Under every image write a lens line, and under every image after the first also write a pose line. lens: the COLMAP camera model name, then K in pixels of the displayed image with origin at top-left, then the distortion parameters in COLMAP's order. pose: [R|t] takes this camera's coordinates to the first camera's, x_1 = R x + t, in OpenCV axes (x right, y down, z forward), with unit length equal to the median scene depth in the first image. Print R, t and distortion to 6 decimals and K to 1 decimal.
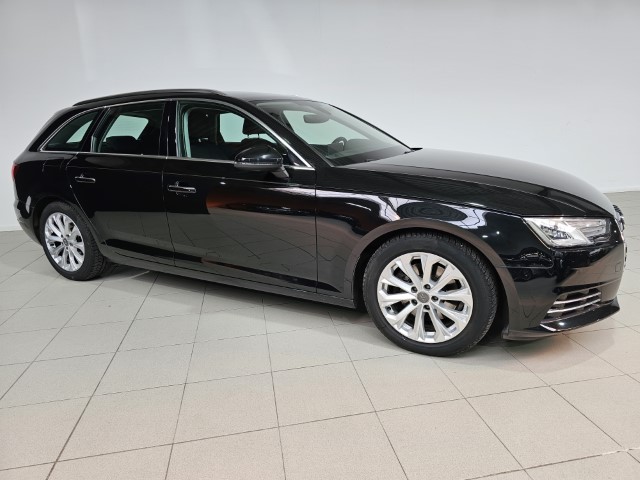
lens RADIAL K [[427.6, 0, 320.0], [0, 427.6, 240.0], [0, 0, 1]] dist [0.003792, -0.000372]
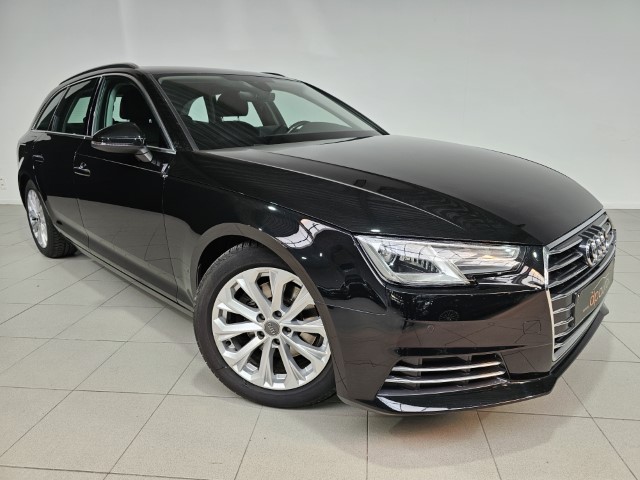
lens RADIAL K [[429.8, 0, 320.0], [0, 429.8, 240.0], [0, 0, 1]] dist [-0.005801, -0.004466]
pose [[0.957997, 0.088488, -0.272784, 0.531755], [-0.083529, 0.996061, 0.029761, -0.051426], [0.274343, -0.005726, 0.961615, 0.304460]]
